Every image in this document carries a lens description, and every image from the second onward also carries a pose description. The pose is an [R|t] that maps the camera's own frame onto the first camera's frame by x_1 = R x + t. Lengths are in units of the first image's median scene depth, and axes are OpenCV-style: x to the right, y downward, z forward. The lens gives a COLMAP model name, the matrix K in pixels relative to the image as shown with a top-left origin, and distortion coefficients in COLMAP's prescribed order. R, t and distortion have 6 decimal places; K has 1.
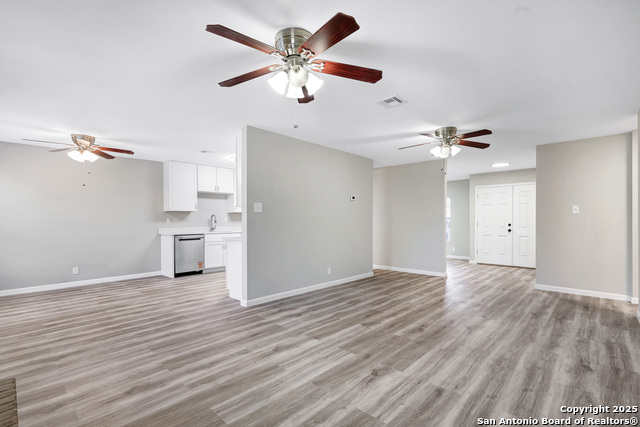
lens RADIAL K [[293.9, 0, 319.9], [0, 293.9, 226.0], [0, 0, 1]] dist [0.001994, -0.000017]
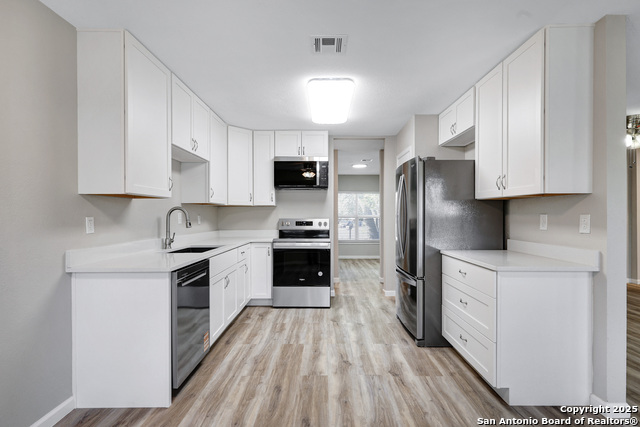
lens RADIAL K [[318.8, 0, 322.4], [0, 318.8, 217.6], [0, 0, 1]] dist [0.003988, -0.000018]
pose [[0.727073, -0.006114, 0.686533, -0.928459], [0.013248, 0.999899, -0.005125, -0.034099], [-0.686432, 0.012822, 0.727081, 0.957933]]
